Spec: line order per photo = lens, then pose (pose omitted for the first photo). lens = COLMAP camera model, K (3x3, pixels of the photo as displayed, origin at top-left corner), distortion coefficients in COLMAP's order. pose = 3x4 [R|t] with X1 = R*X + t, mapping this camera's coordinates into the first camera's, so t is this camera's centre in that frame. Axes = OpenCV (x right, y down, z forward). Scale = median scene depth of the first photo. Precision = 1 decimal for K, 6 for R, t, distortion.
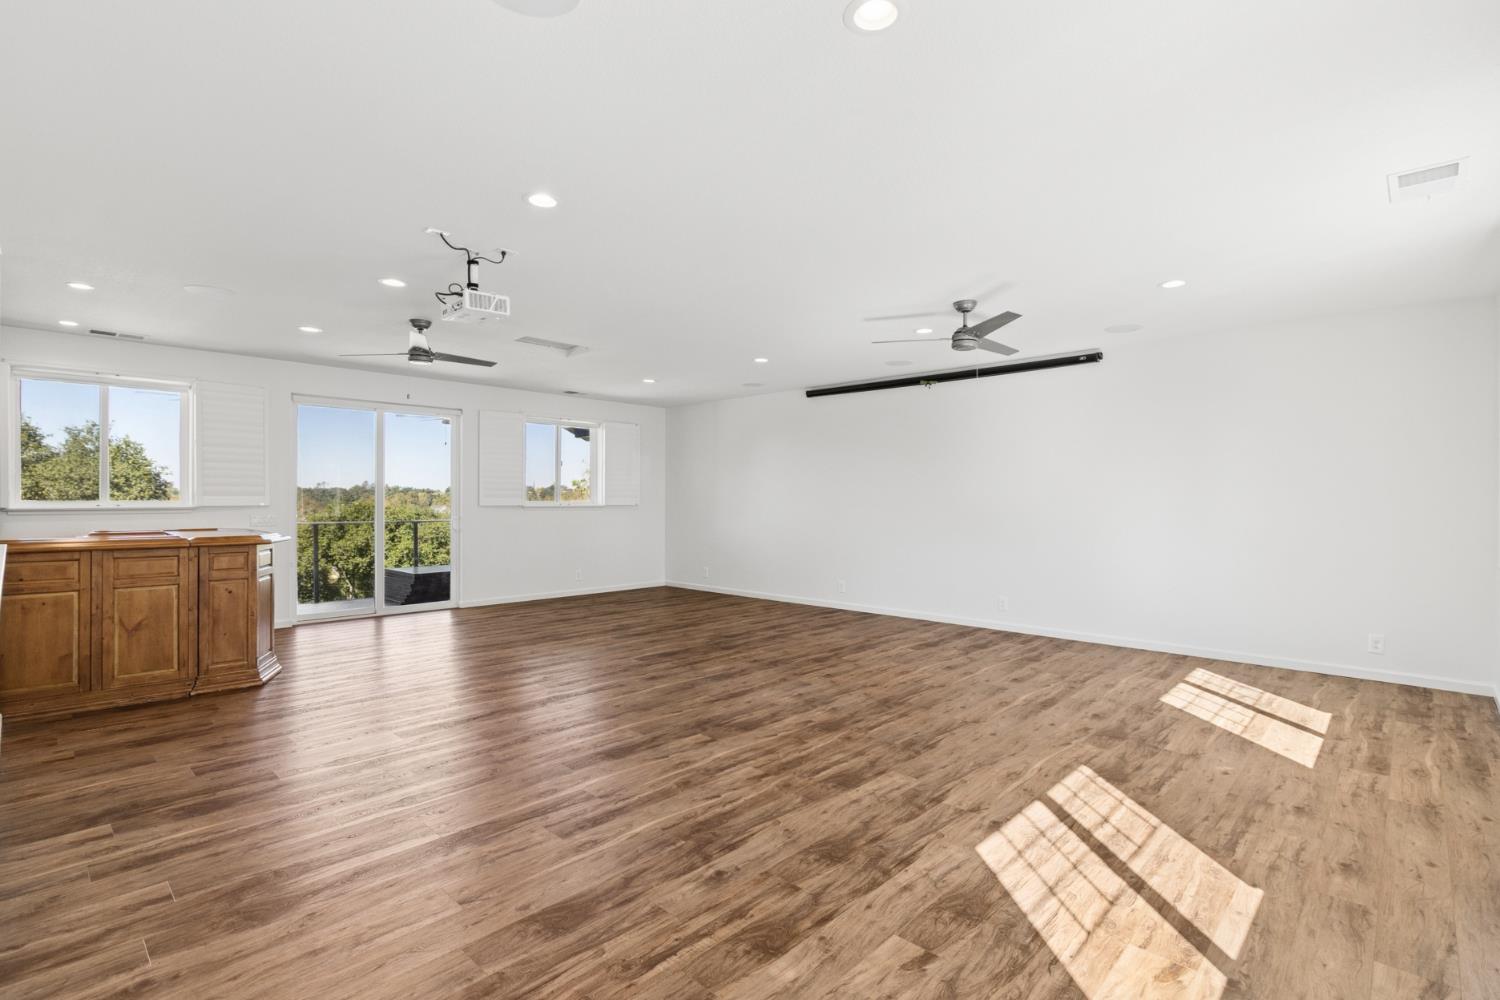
lens RADIAL K [[698.9, 0, 757.2], [0, 698.9, 487.6], [0, 0, 1]] dist [0.000527, -0.000313]
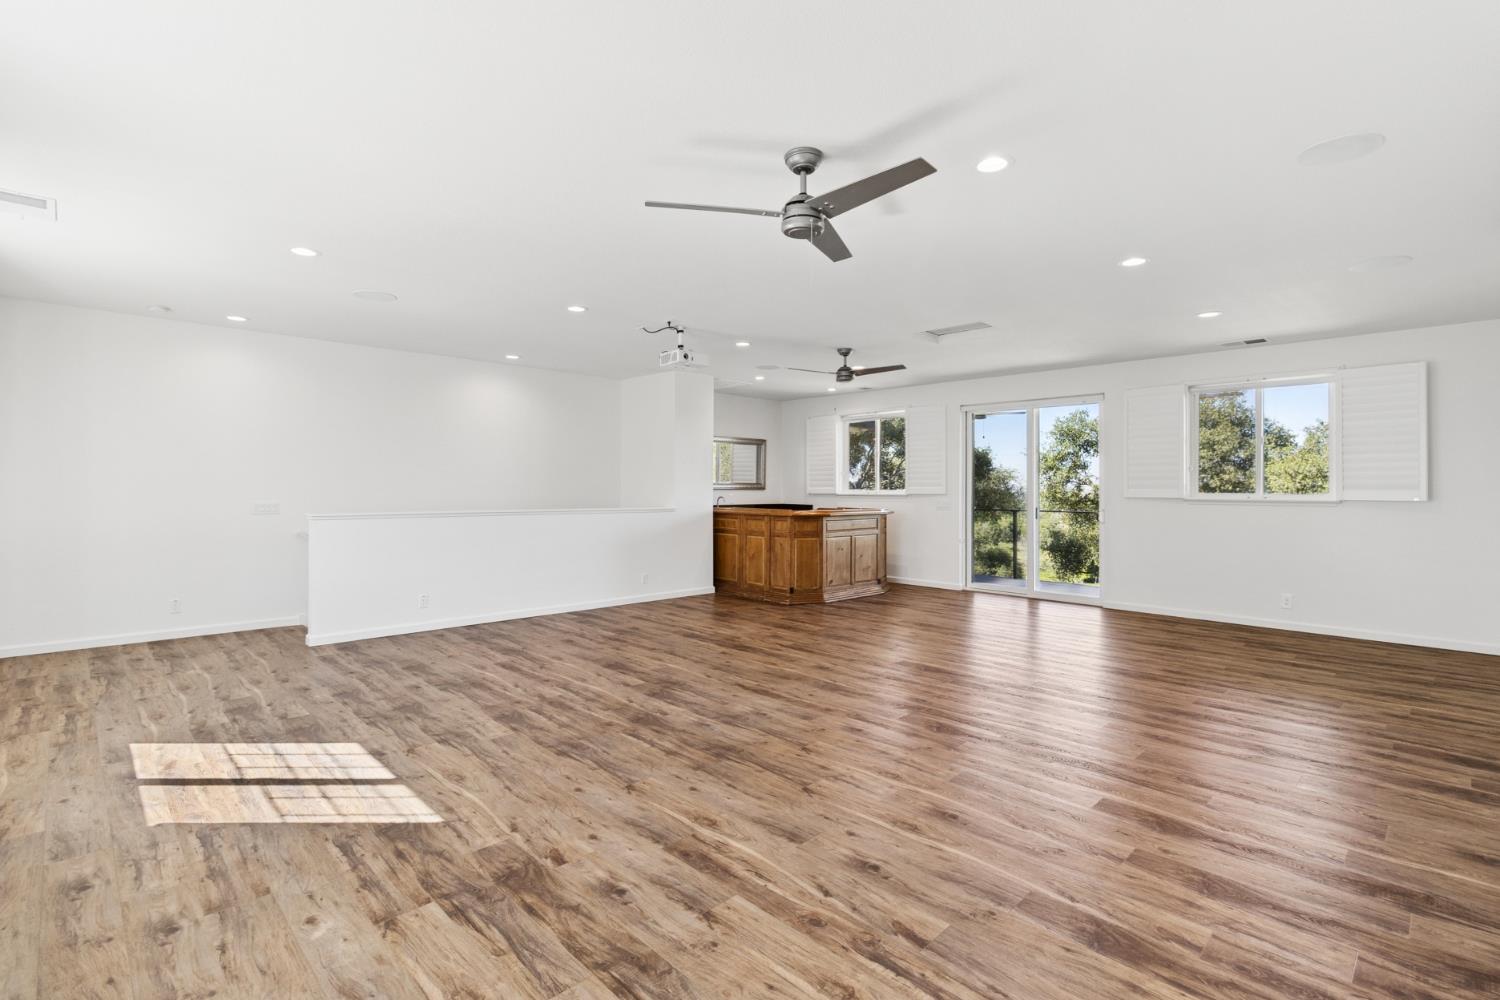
lens RADIAL K [[698.9, 0, 757.2], [0, 698.9, 487.6], [0, 0, 1]] dist [0.000527, -0.000313]
pose [[-0.030338, 0.000831, -0.999539, 1.288981], [0.010591, 0.999944, 0.000510, 0.022316], [0.999484, -0.010571, -0.030345, 1.427573]]
